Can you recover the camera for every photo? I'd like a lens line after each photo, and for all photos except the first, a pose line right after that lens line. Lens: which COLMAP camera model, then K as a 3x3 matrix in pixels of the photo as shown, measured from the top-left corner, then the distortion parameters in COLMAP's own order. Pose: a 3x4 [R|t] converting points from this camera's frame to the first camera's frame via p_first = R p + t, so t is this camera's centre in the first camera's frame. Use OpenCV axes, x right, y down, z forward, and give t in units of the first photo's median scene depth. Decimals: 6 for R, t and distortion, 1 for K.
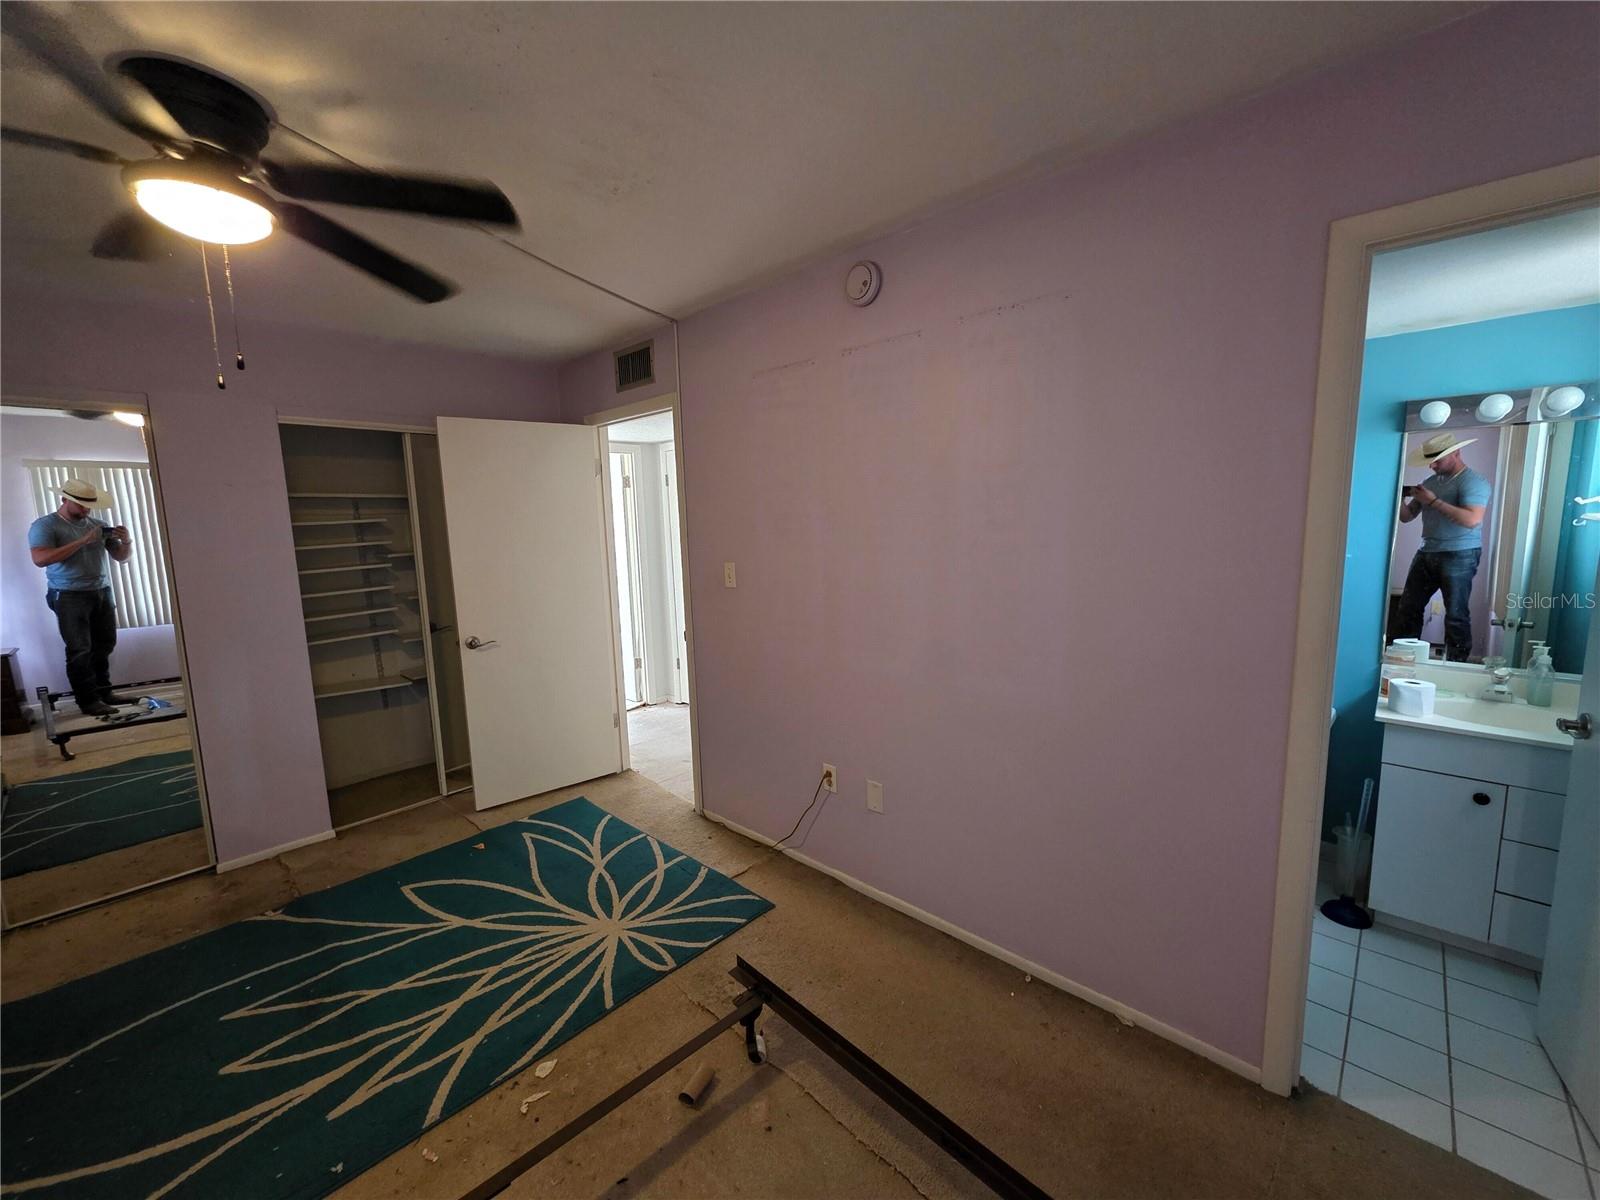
lens RADIAL K [[638.5, 0, 803.5], [0, 638.5, 596.7], [0, 0, 1]] dist [-0.000125, -0.000211]
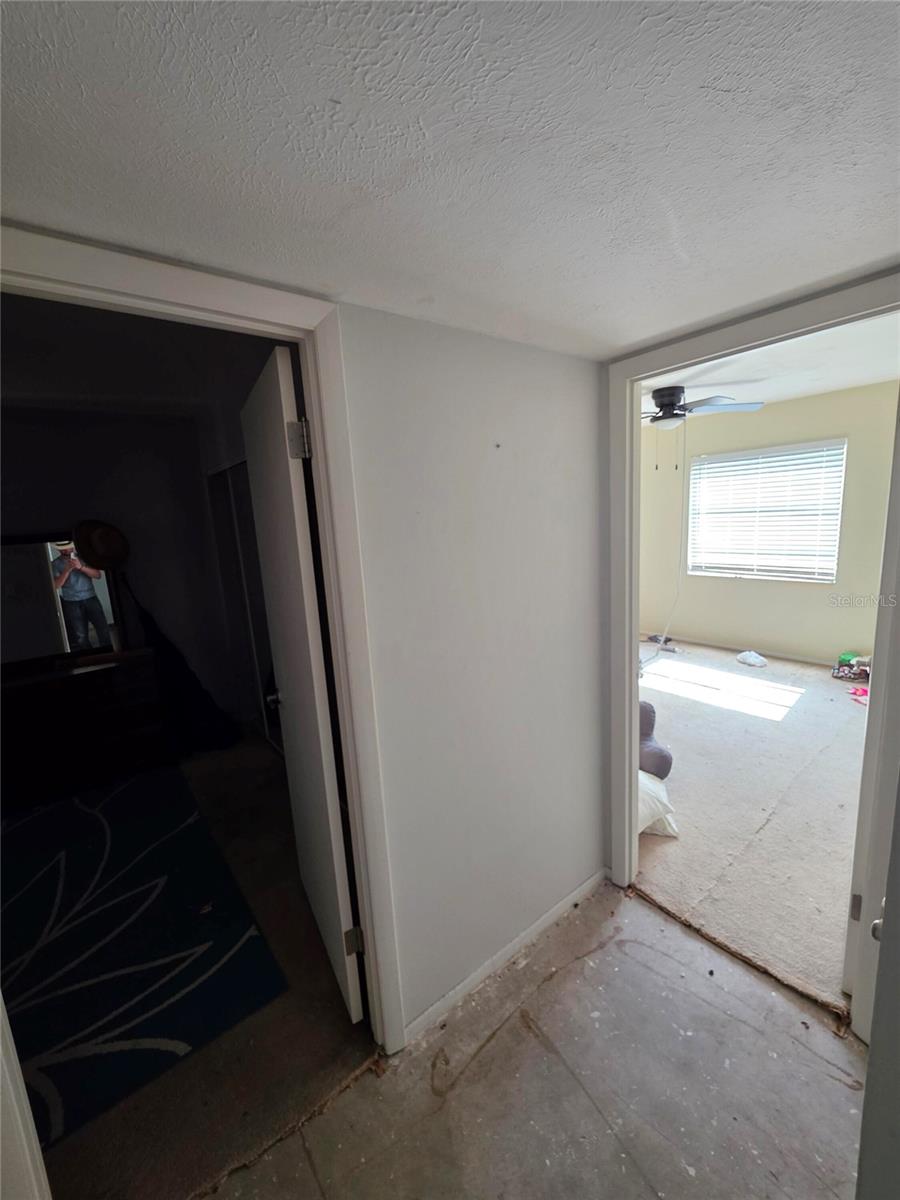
lens RADIAL K [[478.9, 0, 450.0], [0, 478.9, 600.0], [0, 0, 1]] dist [-0.000125, -0.000211]
pose [[-0.136644, 0.218239, -0.966282, 0.015174], [-0.068715, 0.970993, 0.229021, -0.324701], [0.988234, 0.097692, -0.117684, 2.053661]]
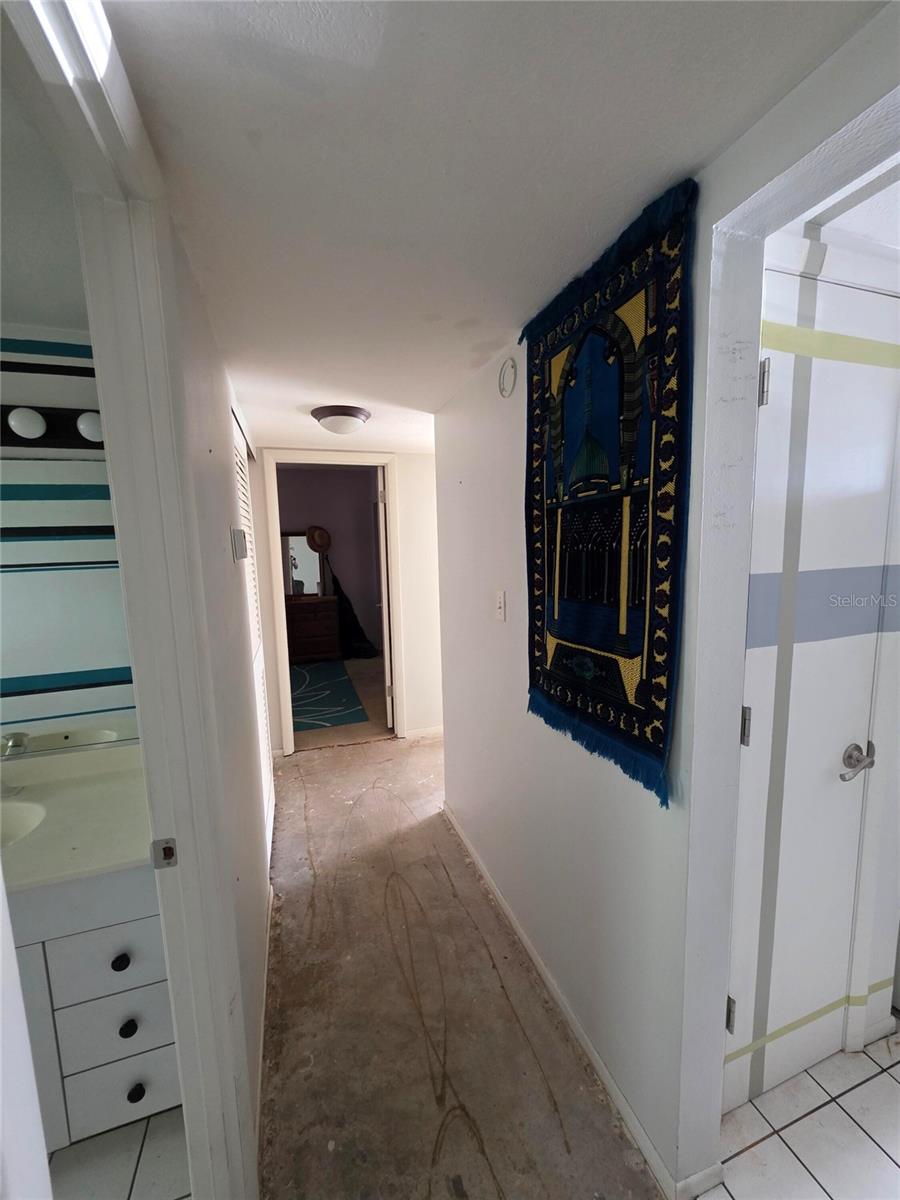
lens RADIAL K [[478.9, 0, 450.0], [0, 478.9, 600.0], [0, 0, 1]] dist [-0.000125, -0.000211]
pose [[-0.469254, 0.152907, -0.869724, 0.896938], [-0.076396, 0.974173, 0.212489, -0.392350], [0.879753, 0.166154, -0.445453, 2.846828]]
